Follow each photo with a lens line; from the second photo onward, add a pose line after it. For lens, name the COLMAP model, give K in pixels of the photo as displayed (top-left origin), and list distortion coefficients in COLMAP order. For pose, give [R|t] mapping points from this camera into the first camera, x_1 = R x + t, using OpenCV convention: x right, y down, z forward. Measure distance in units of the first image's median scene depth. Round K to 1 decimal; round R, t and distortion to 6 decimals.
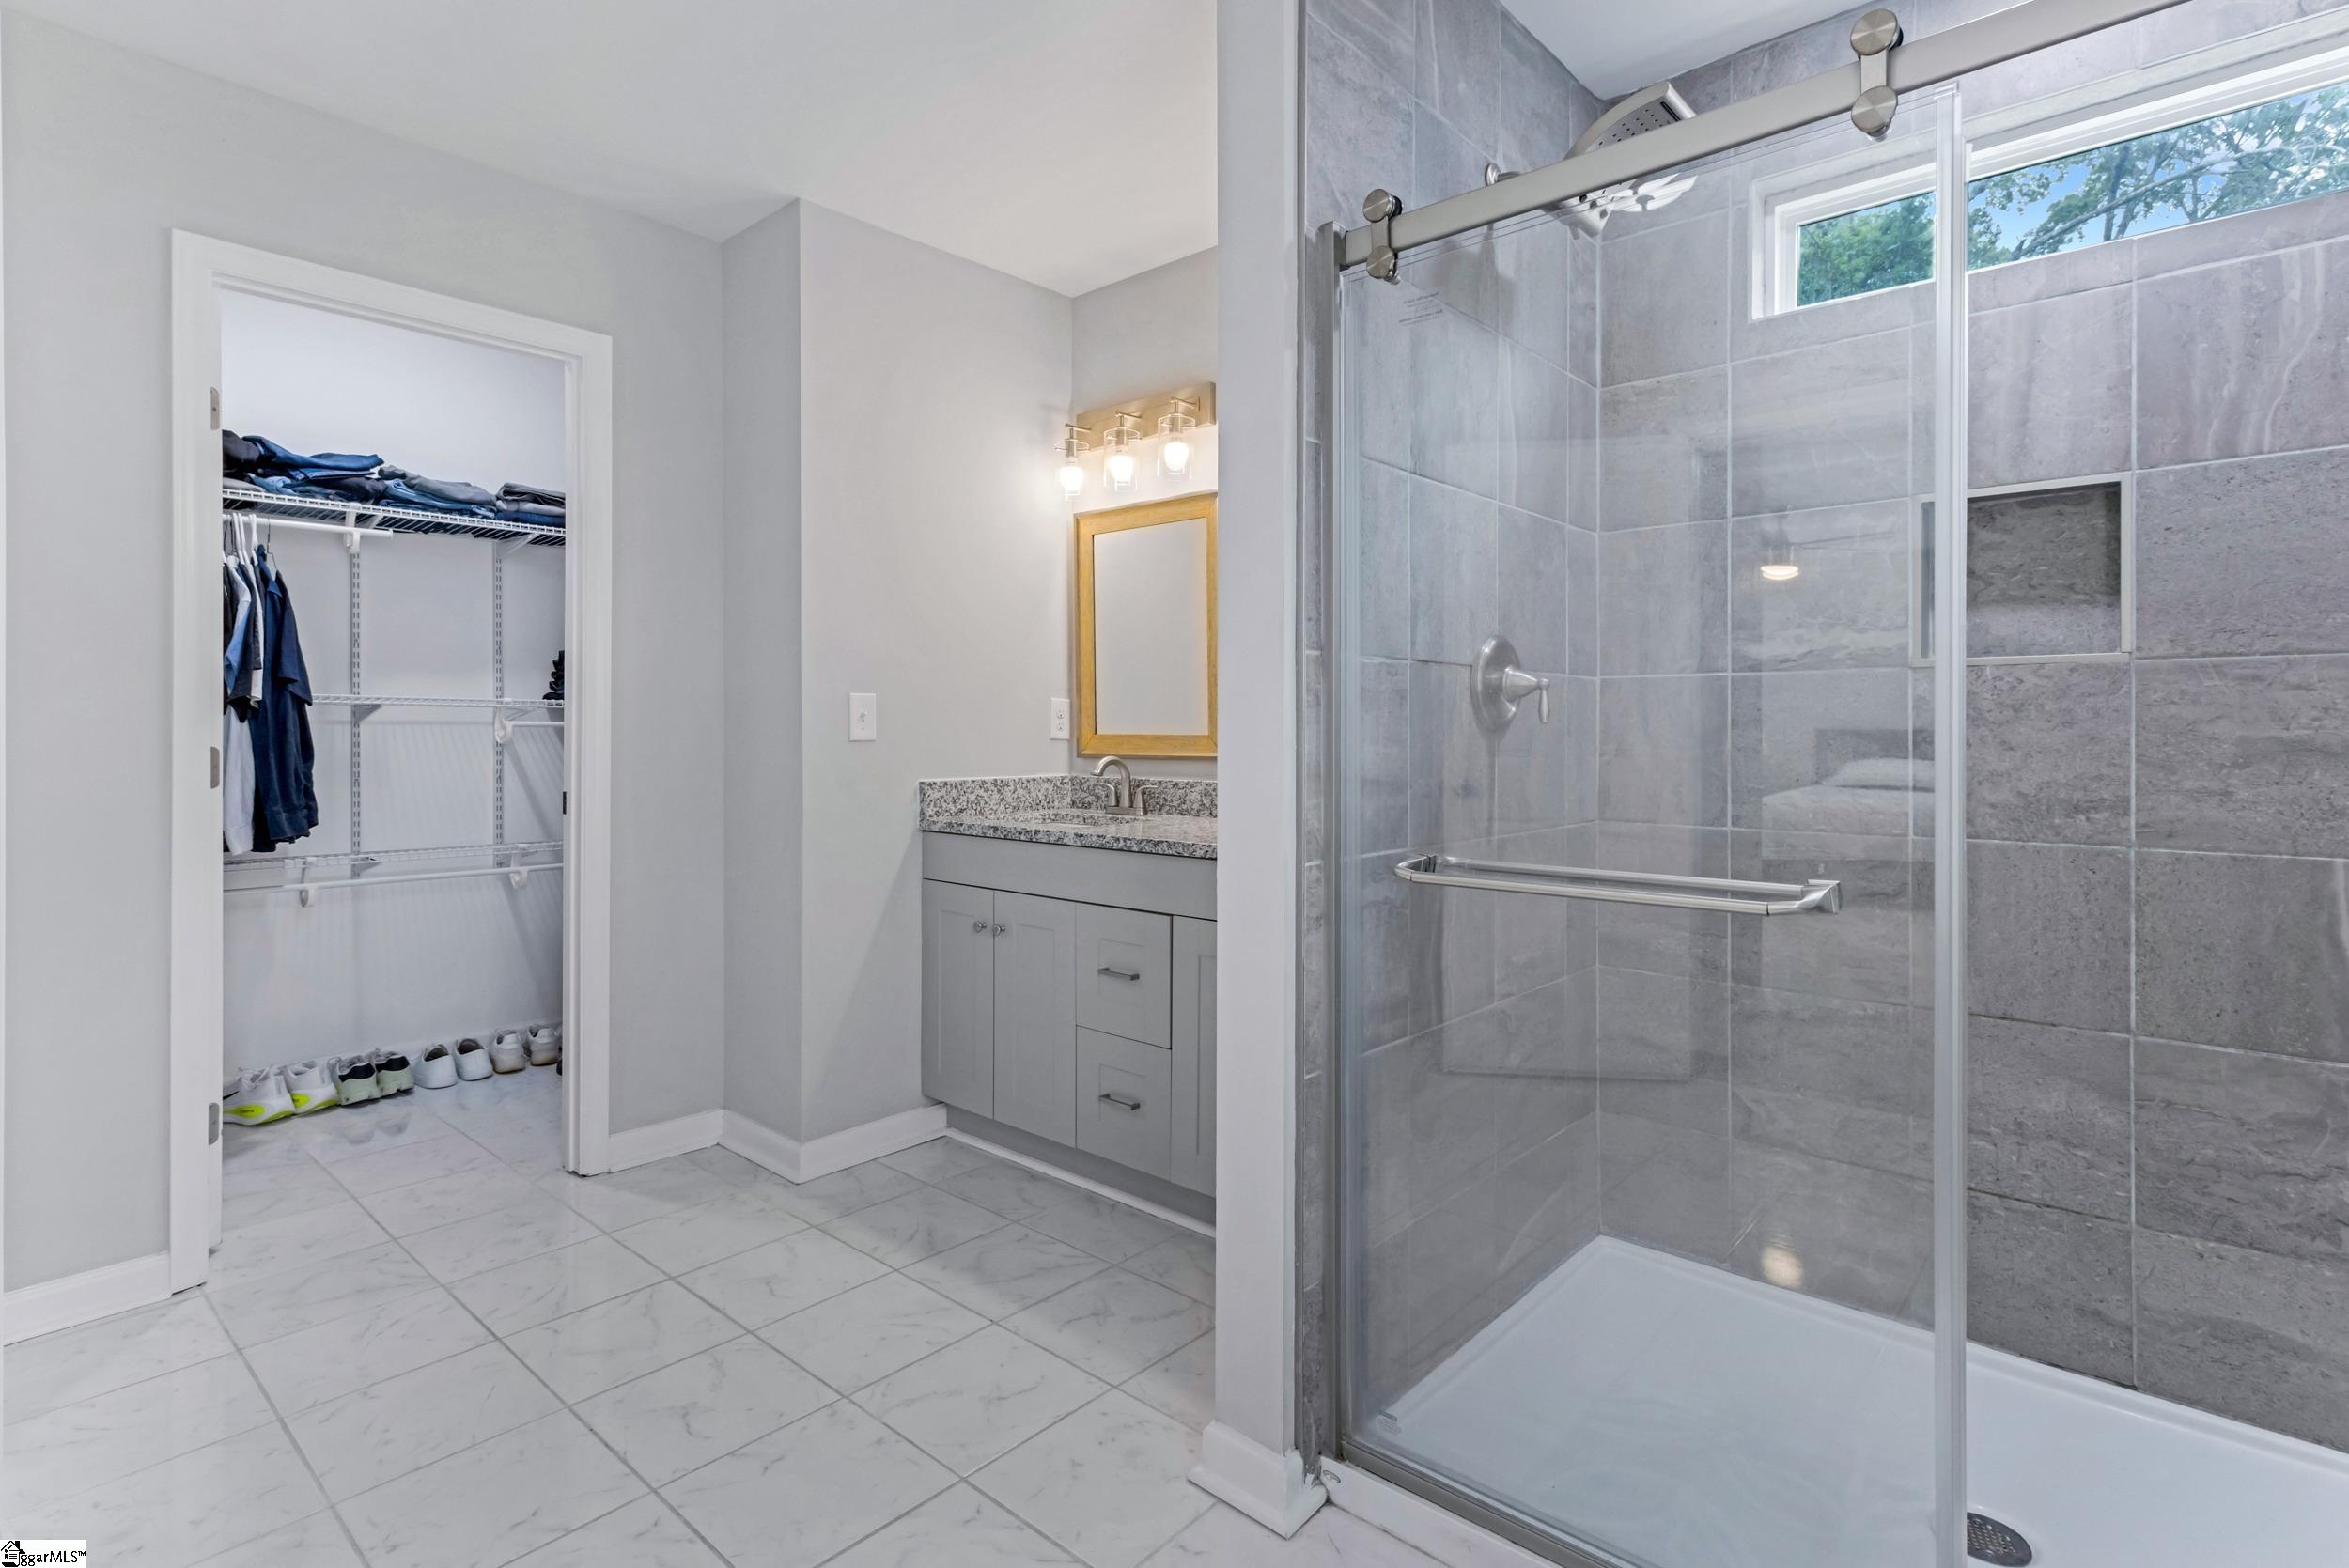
lens RADIAL K [[1156.2, 0, 1175.4], [0, 1156.2, 734.6], [0, 0, 1]] dist [0.001202, 0.002300]
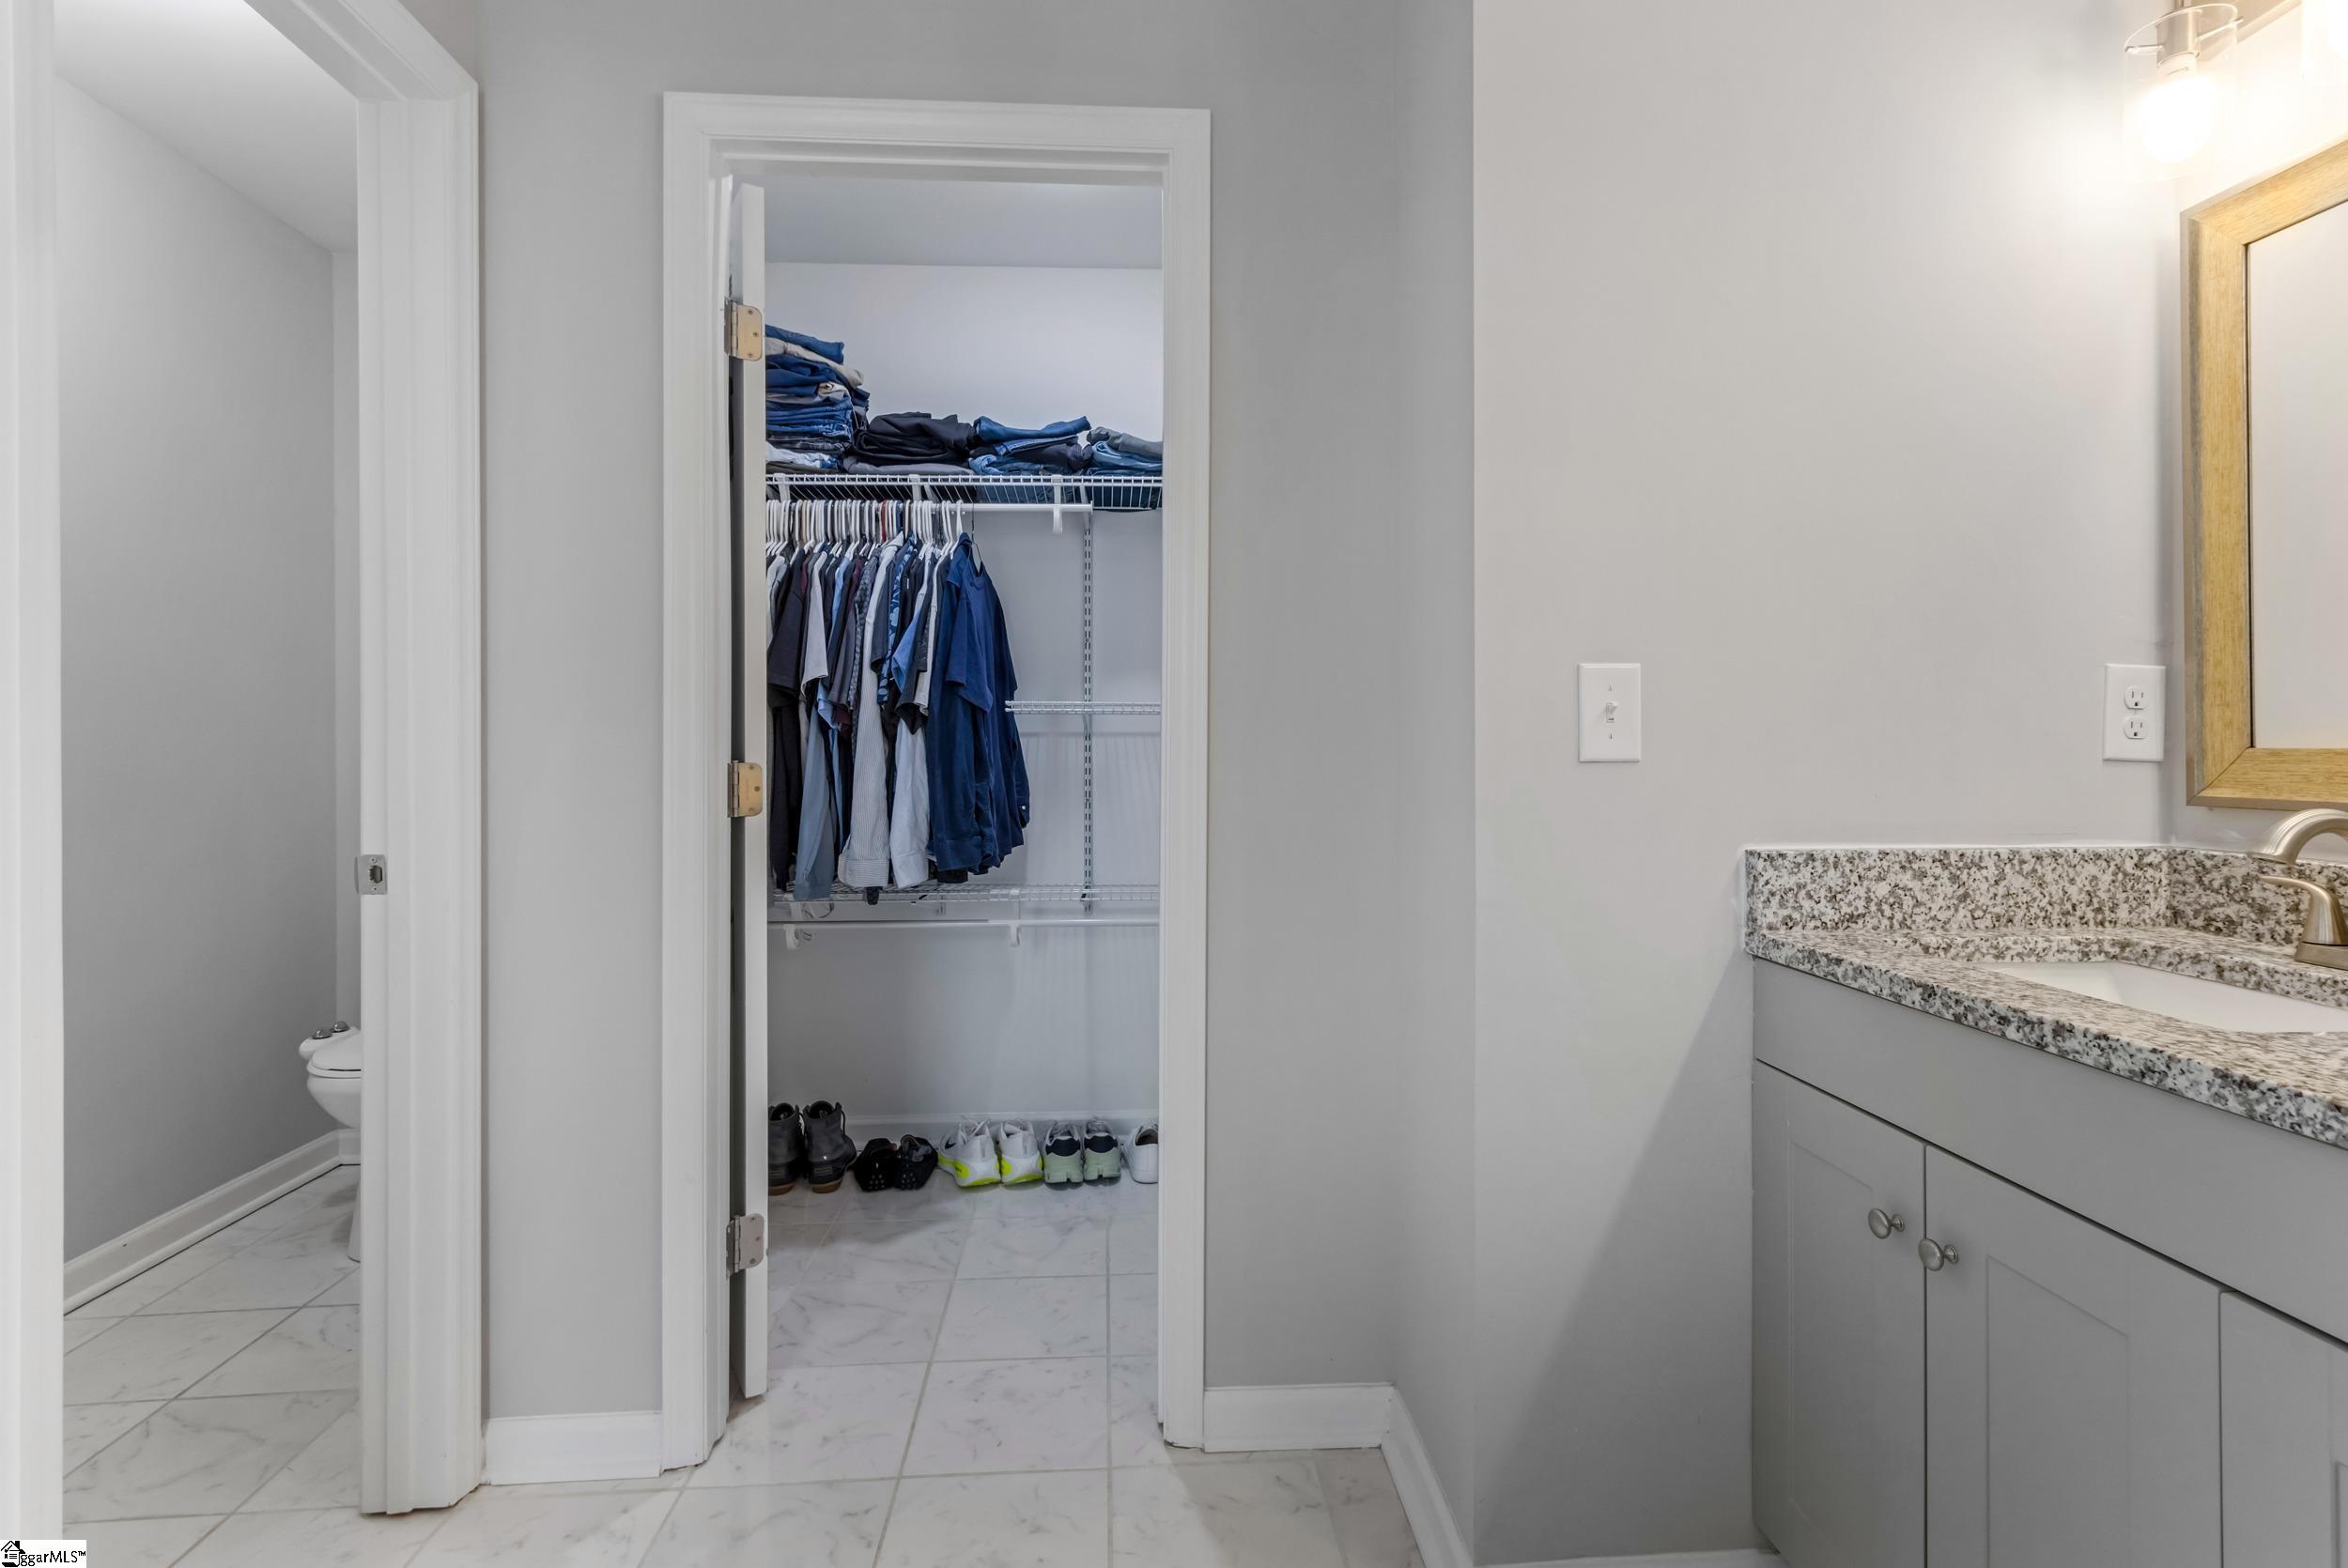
lens RADIAL K [[1155.6, 0, 1174.6], [0, 1155.6, 750.4], [0, 0, 1]] dist [0.001202, 0.002300]
pose [[0.712748, 0.001760, -0.701418, -0.054600], [-0.001344, 0.999998, 0.001143, 0.000522], [0.701419, 0.000128, 0.712749, 0.467282]]
